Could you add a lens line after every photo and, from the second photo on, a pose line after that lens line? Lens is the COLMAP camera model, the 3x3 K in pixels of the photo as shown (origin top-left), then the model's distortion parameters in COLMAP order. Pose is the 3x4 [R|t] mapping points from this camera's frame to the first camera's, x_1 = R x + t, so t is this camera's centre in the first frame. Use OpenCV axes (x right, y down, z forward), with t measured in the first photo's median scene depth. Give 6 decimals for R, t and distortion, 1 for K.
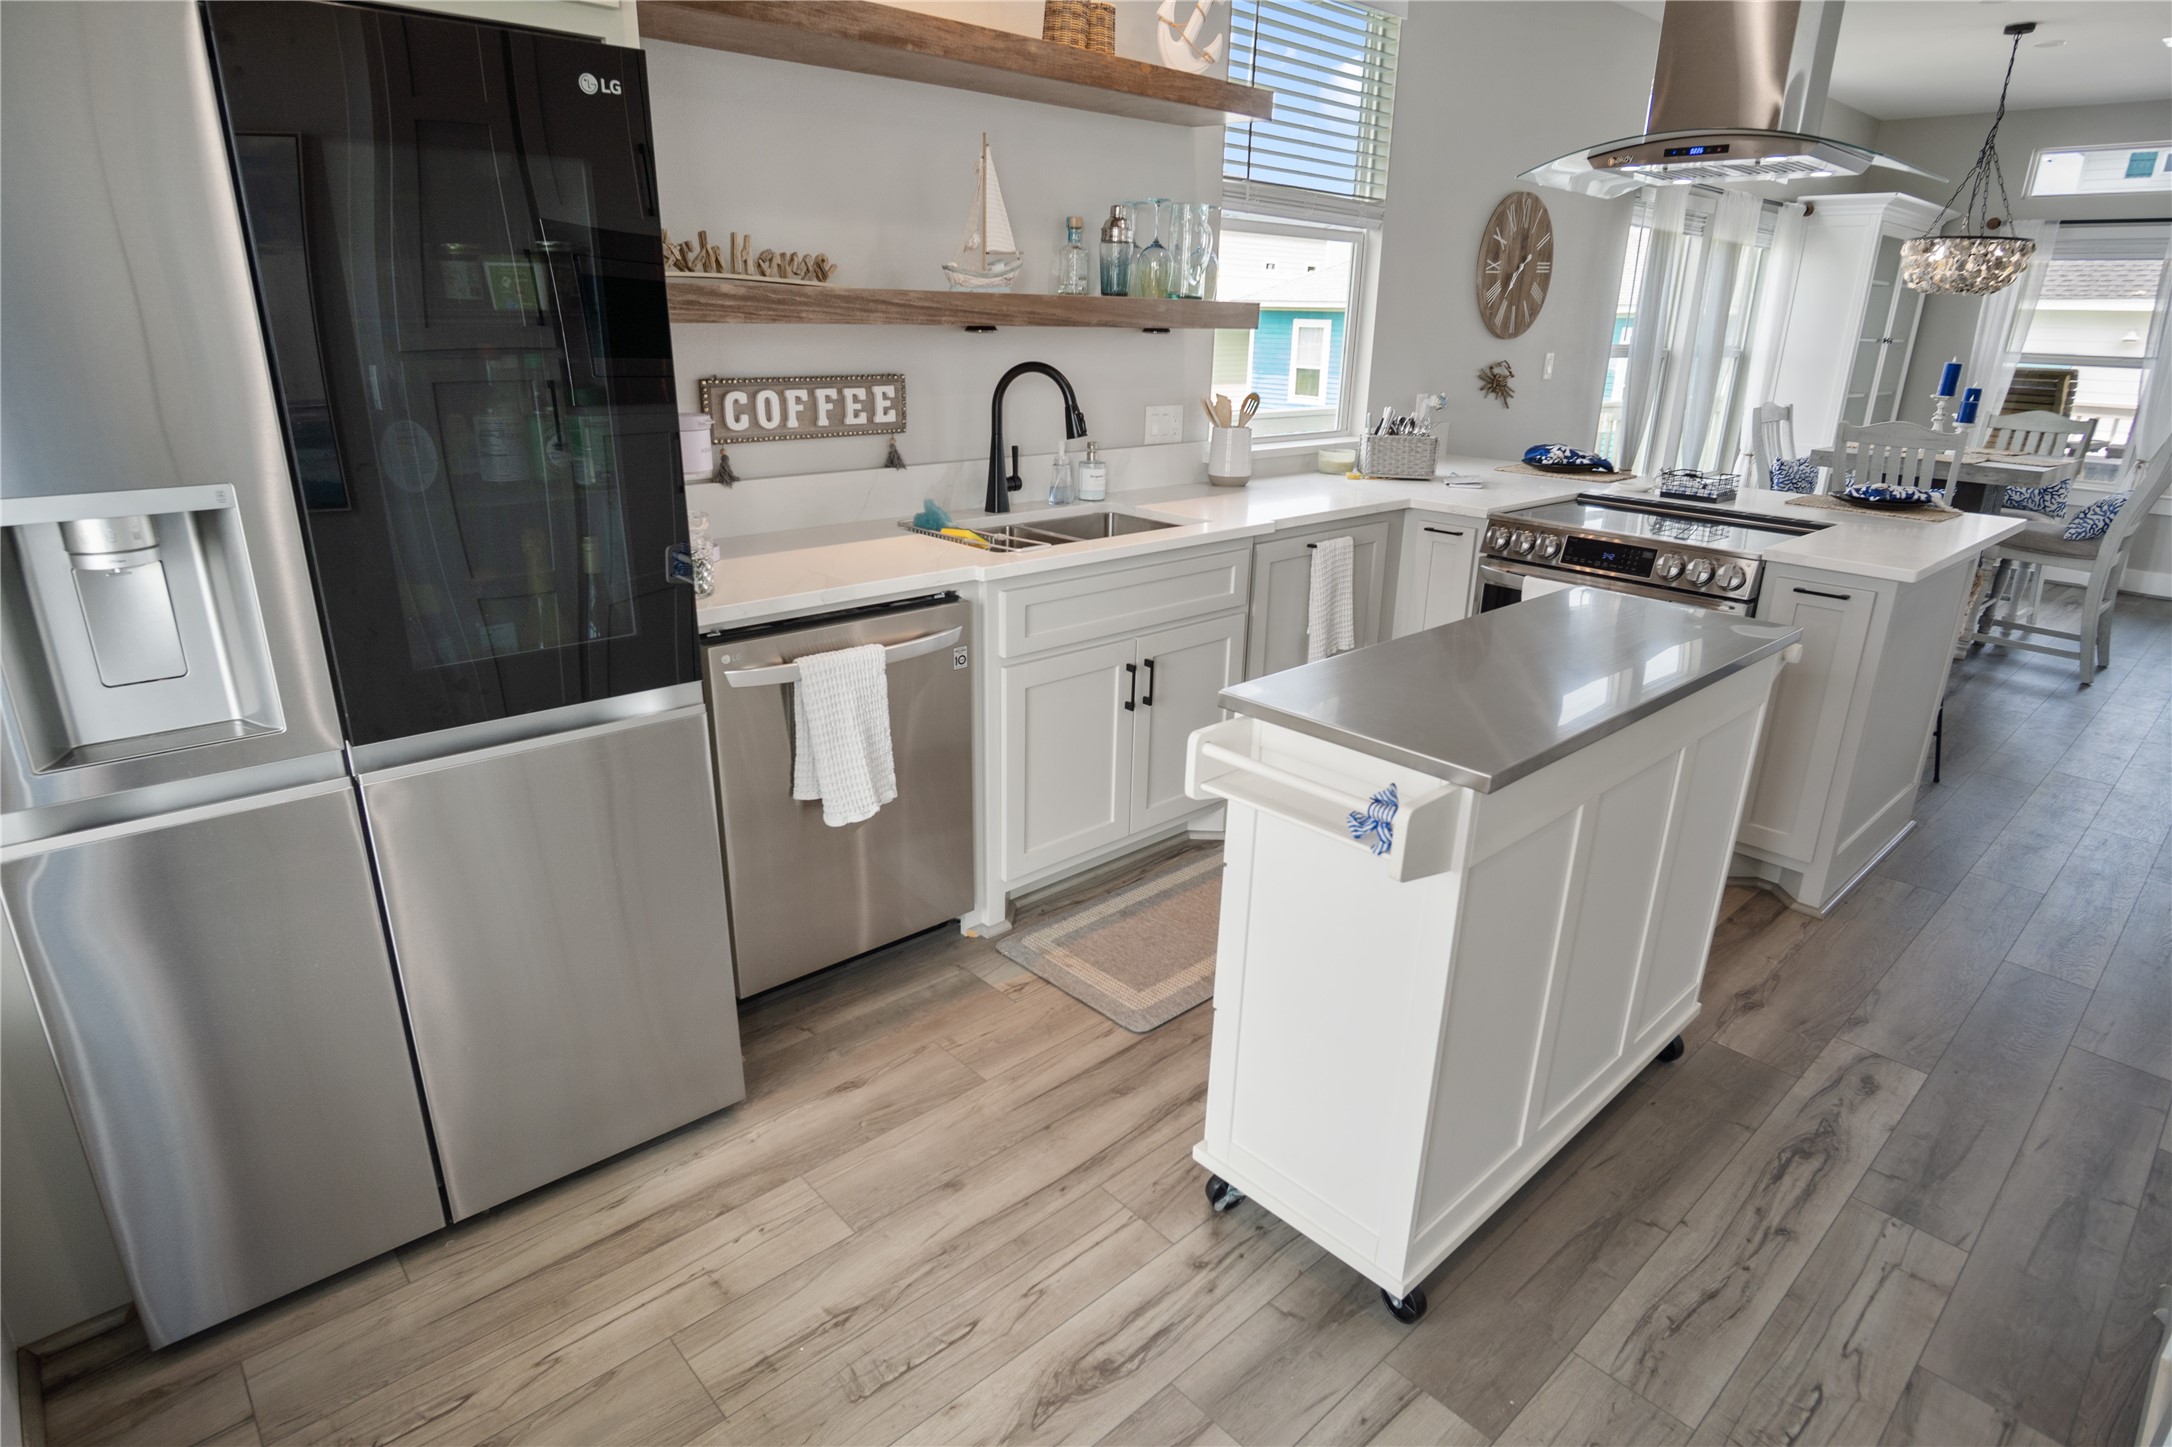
lens RADIAL K [[1169.9, 0, 1088.0], [0, 1169.9, 725.7], [0, 0, 1]] dist [-0.034610, 0.008877]
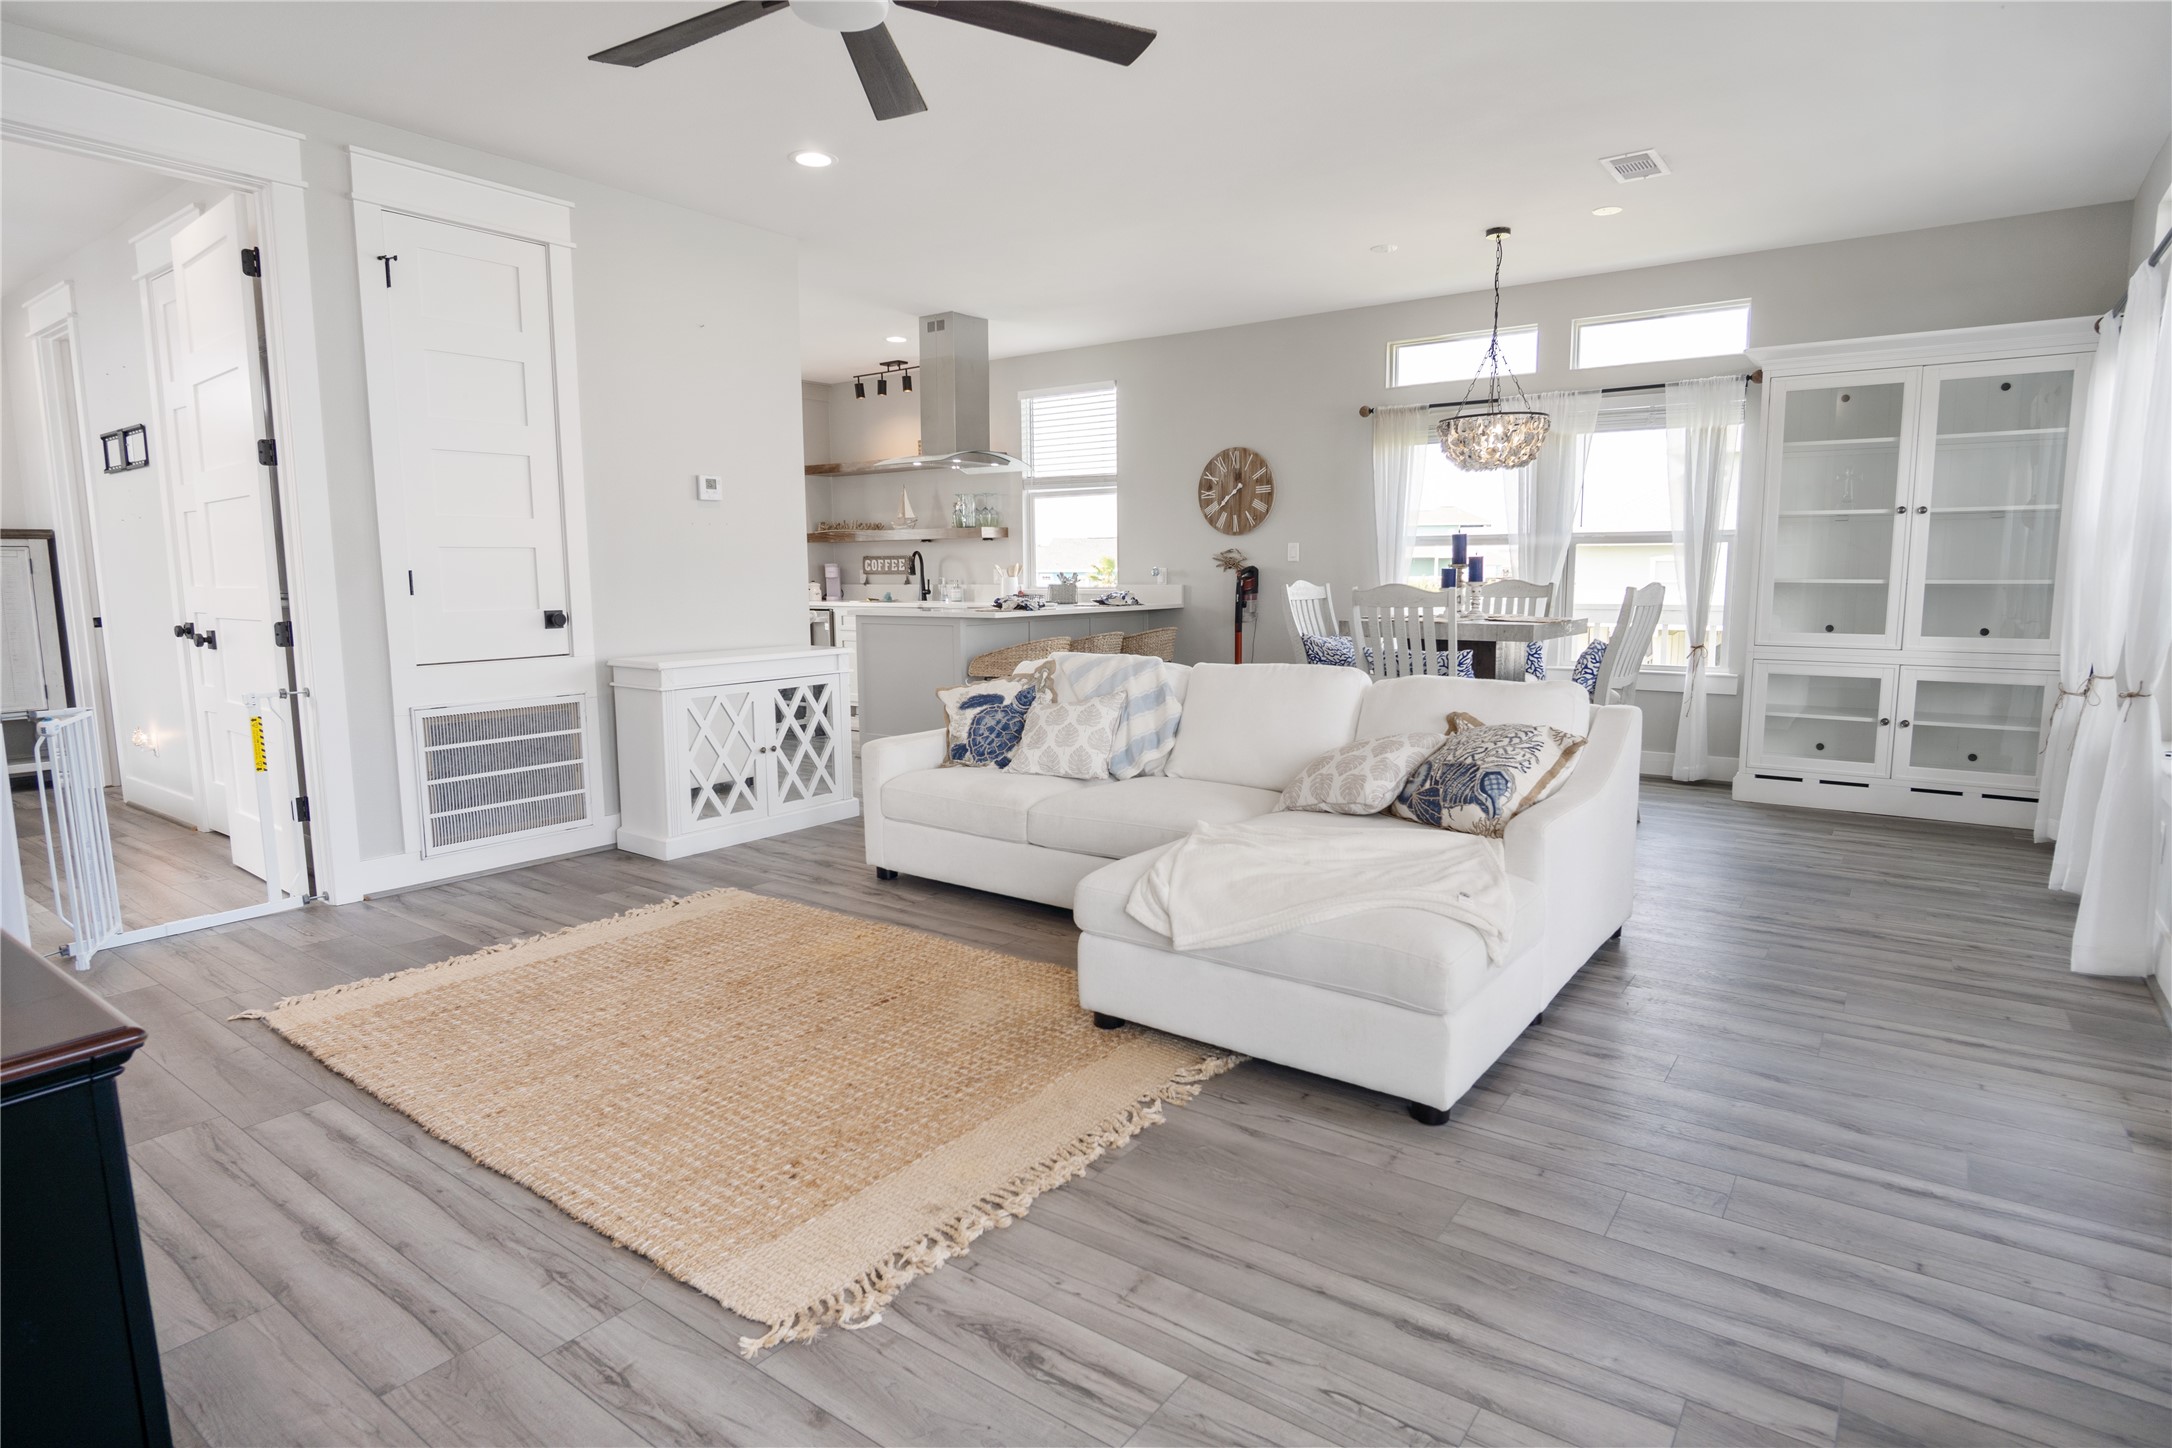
lens RADIAL K [[1161.7, 0, 1088.5], [0, 1161.7, 722.9], [0, 0, 1]] dist [-0.032621, 0.008709]
pose [[0.185002, 0.108074, -0.976777, 3.073977], [-0.317009, 0.947365, 0.044778, -0.164067], [0.930204, 0.301363, 0.209525, 0.919343]]
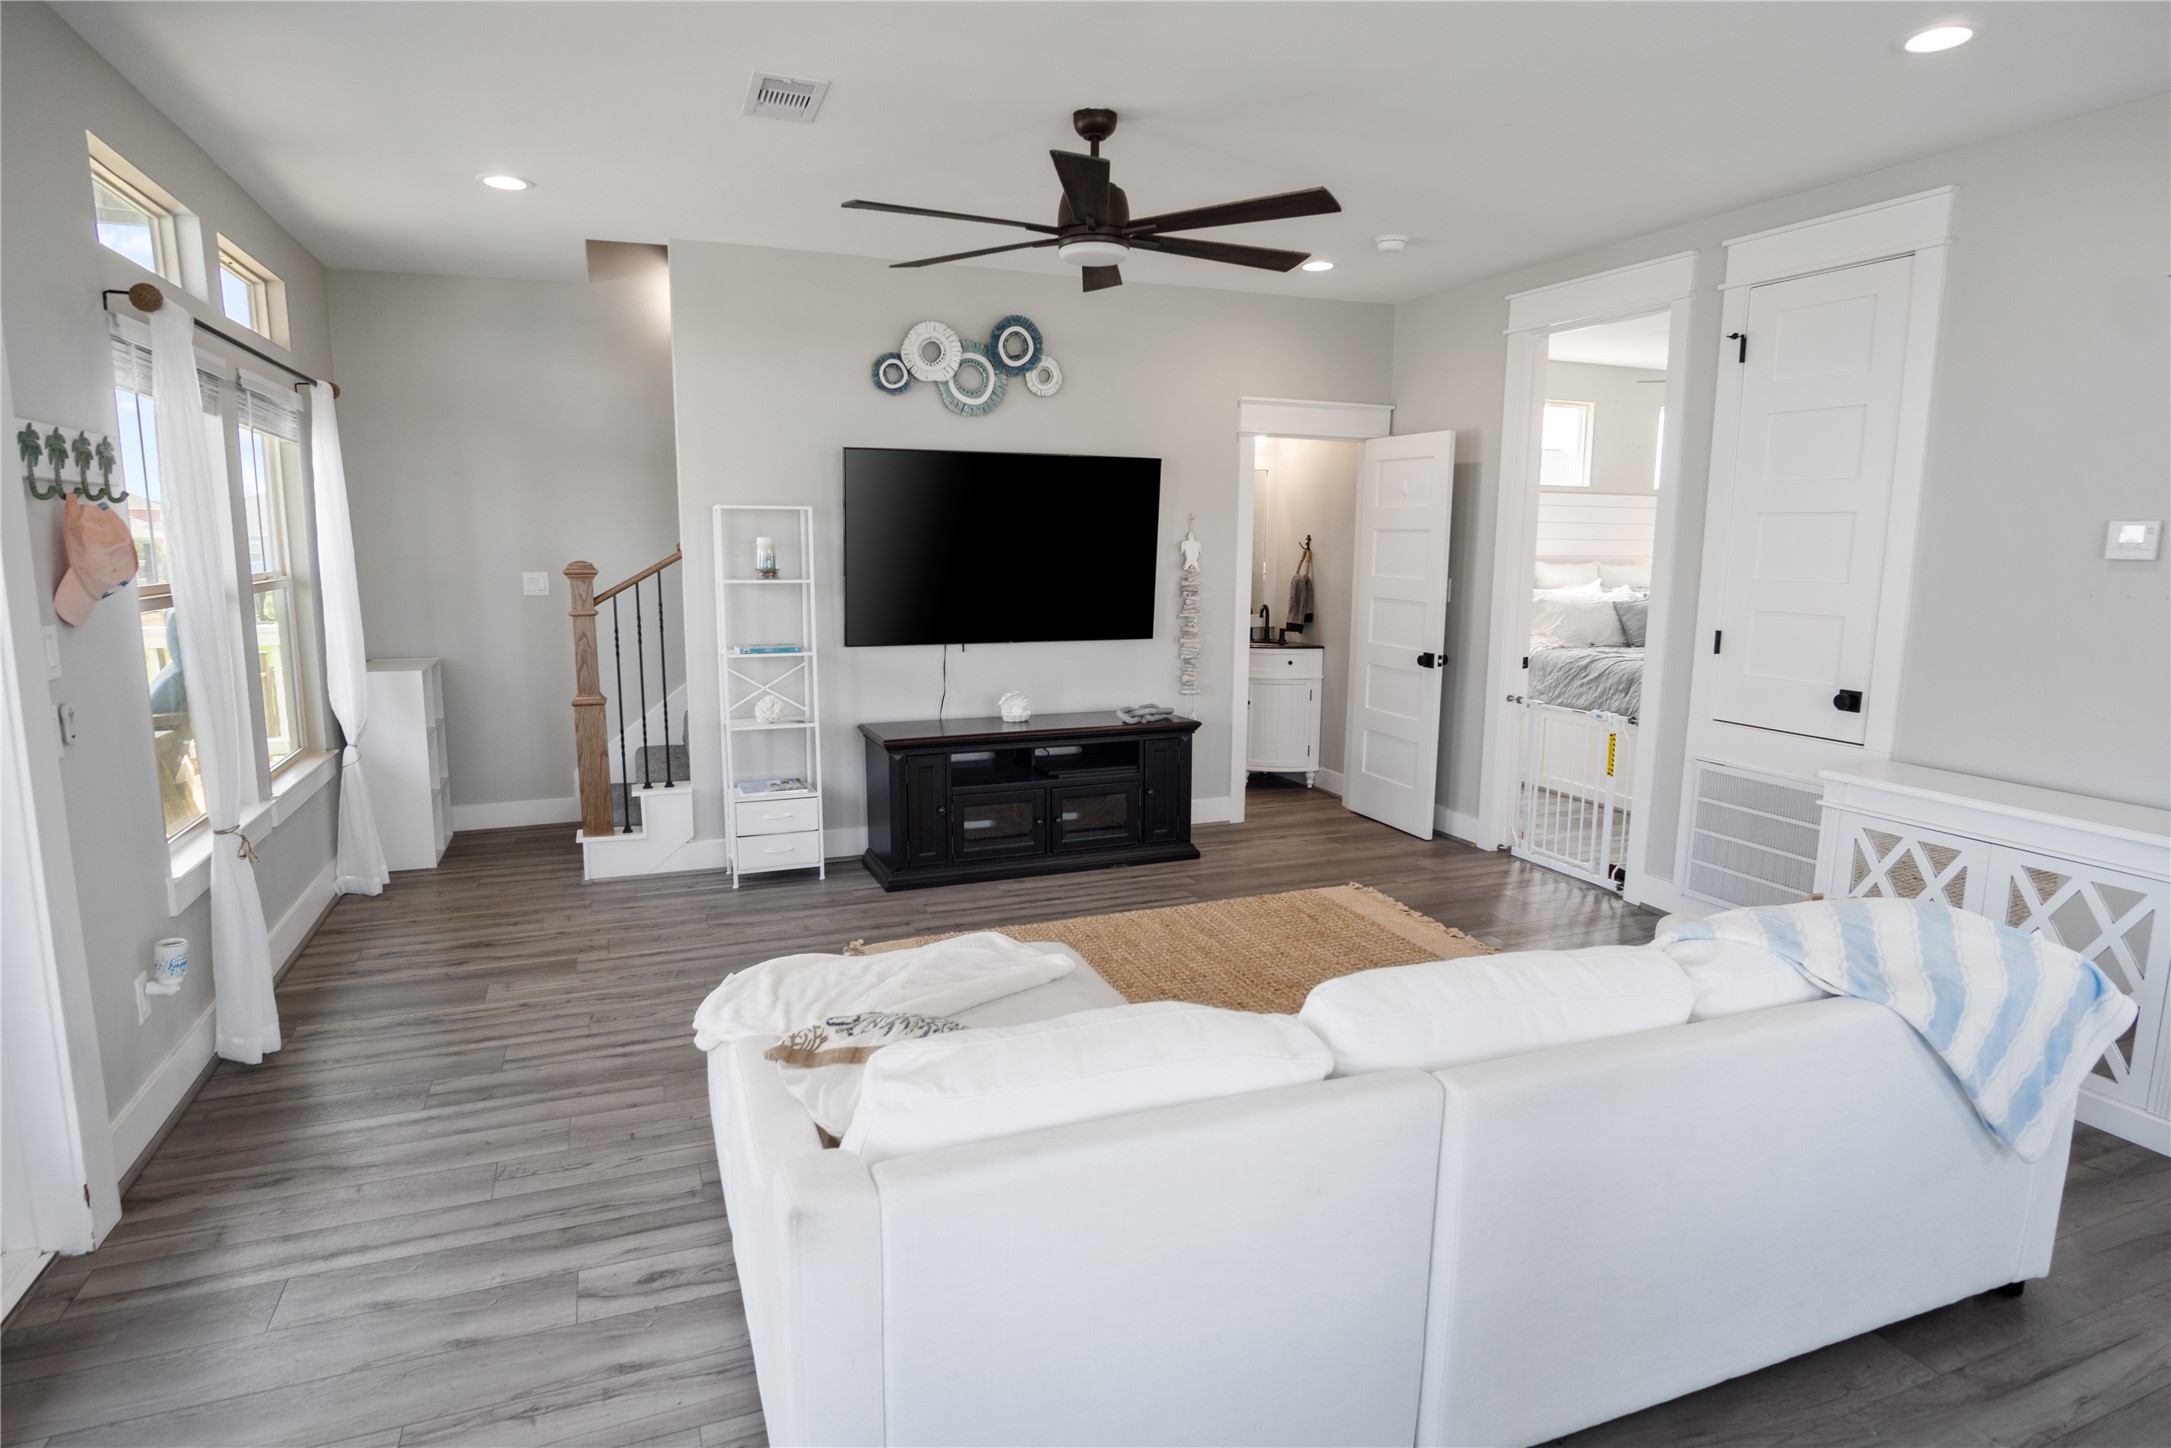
lens RADIAL K [[1175.6, 0, 1088.0], [0, 1175.6, 723.6], [0, 0, 1]] dist [-0.035690, 0.009995]
pose [[-0.933259, -0.082858, 0.349518, 1.766642], [0.095376, 0.880946, 0.463507, -0.676711], [-0.346311, 0.465907, -0.814248, 1.934290]]
